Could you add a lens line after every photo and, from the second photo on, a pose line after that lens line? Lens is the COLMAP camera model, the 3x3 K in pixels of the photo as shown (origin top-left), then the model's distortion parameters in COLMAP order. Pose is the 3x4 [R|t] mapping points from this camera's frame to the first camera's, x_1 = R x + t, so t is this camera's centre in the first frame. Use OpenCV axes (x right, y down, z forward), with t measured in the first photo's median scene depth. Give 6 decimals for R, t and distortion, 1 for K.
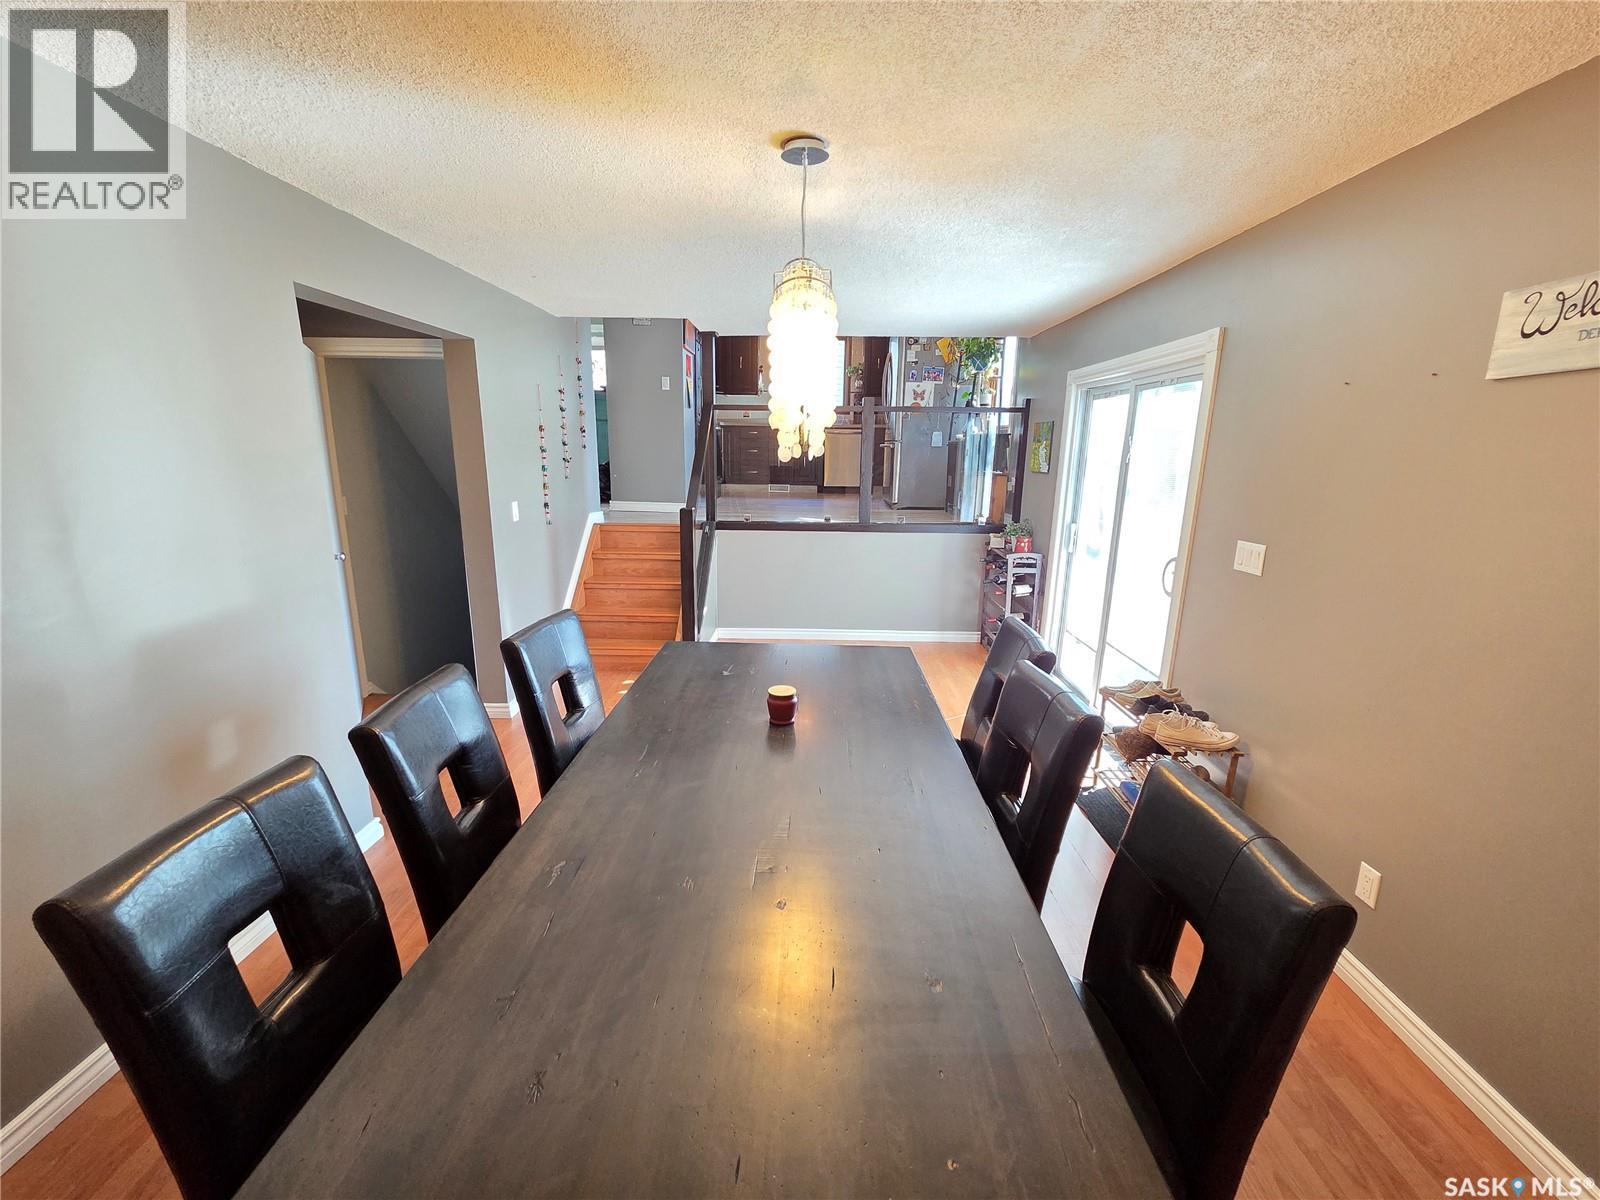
lens RADIAL K [[647.3, 0, 800.5], [0, 647.3, 596.6], [0, 0, 1]] dist [0.006159, -0.000318]
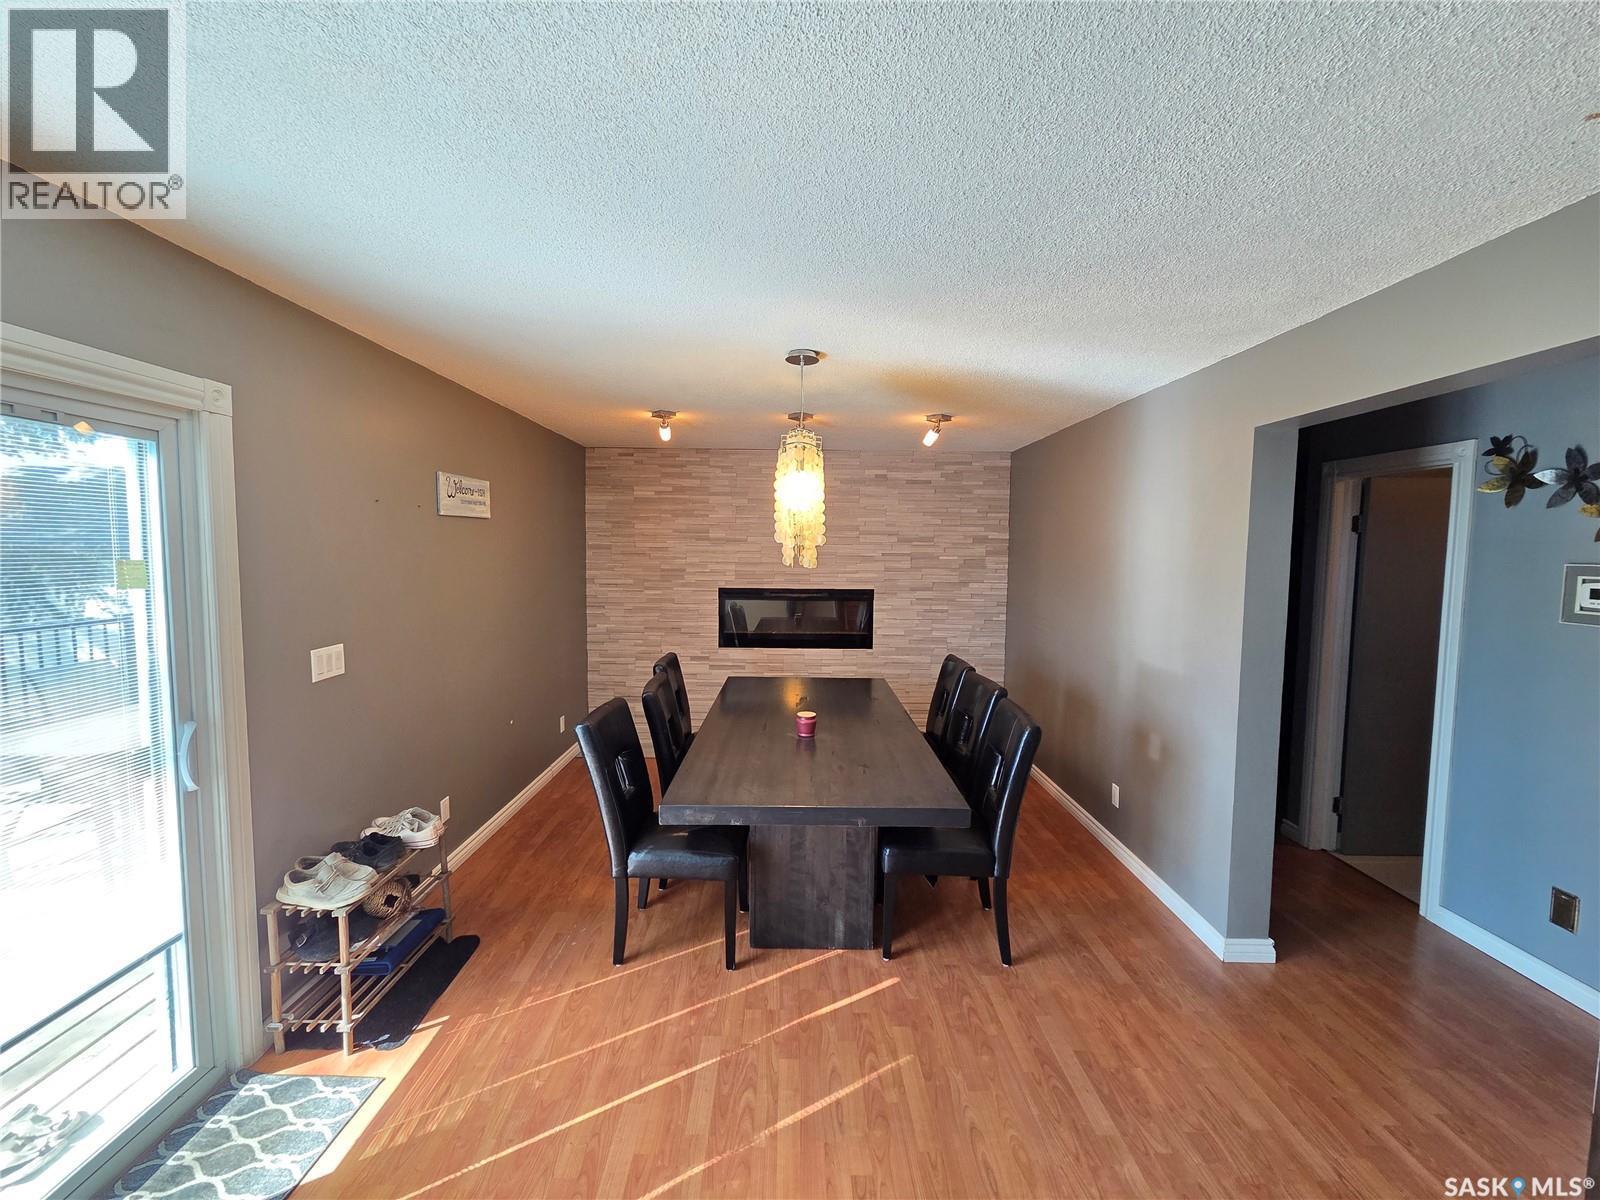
lens RADIAL K [[647.3, 0, 797.4], [0, 647.3, 597.7], [0, 0, 1]] dist [0.006159, -0.000318]
pose [[-0.999720, -0.022371, -0.007747, 0.013616], [-0.023662, 0.954781, 0.296368, -0.450045], [0.000766, 0.296468, -0.955042, 1.884901]]
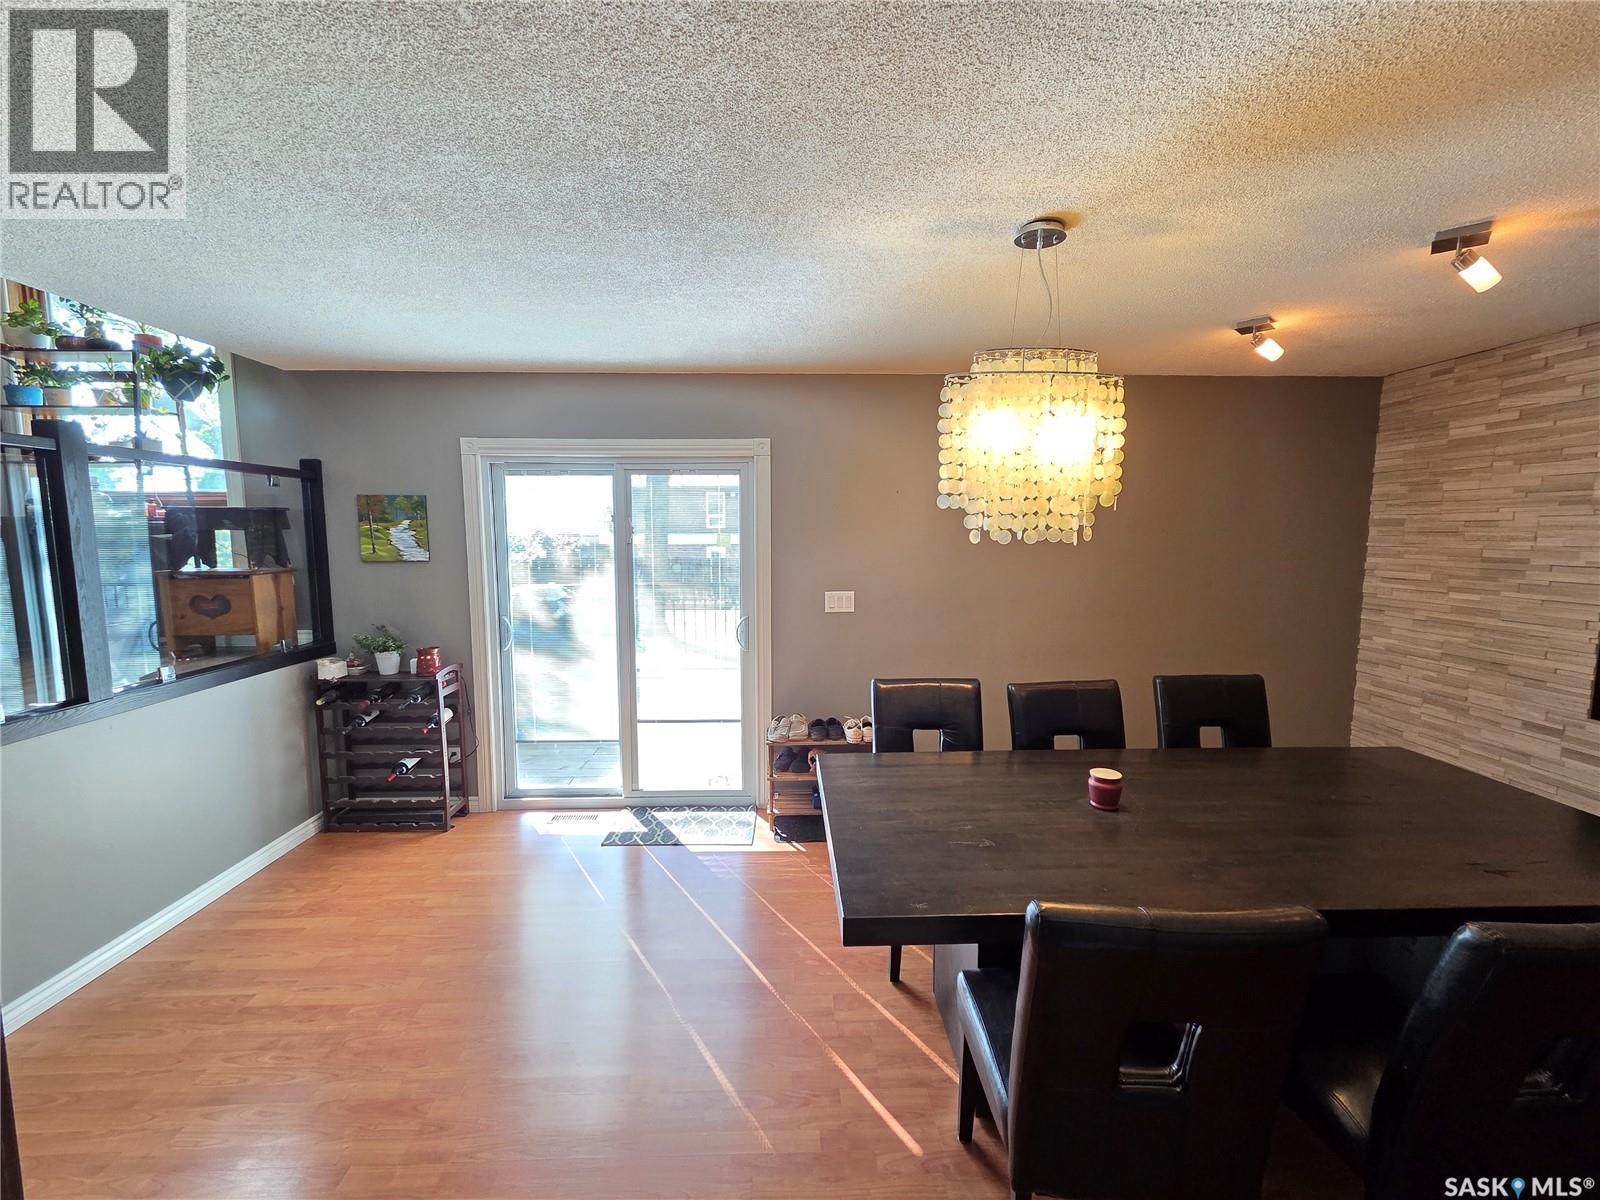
lens RADIAL K [[647.3, 0, 799.4], [0, 647.3, 598.7], [0, 0, 1]] dist [0.006159, -0.000318]
pose [[-0.042885, -0.114082, 0.992545, -0.754911], [0.225840, 0.966638, 0.120862, -0.264218], [-0.973220, 0.229339, -0.015690, 1.111847]]
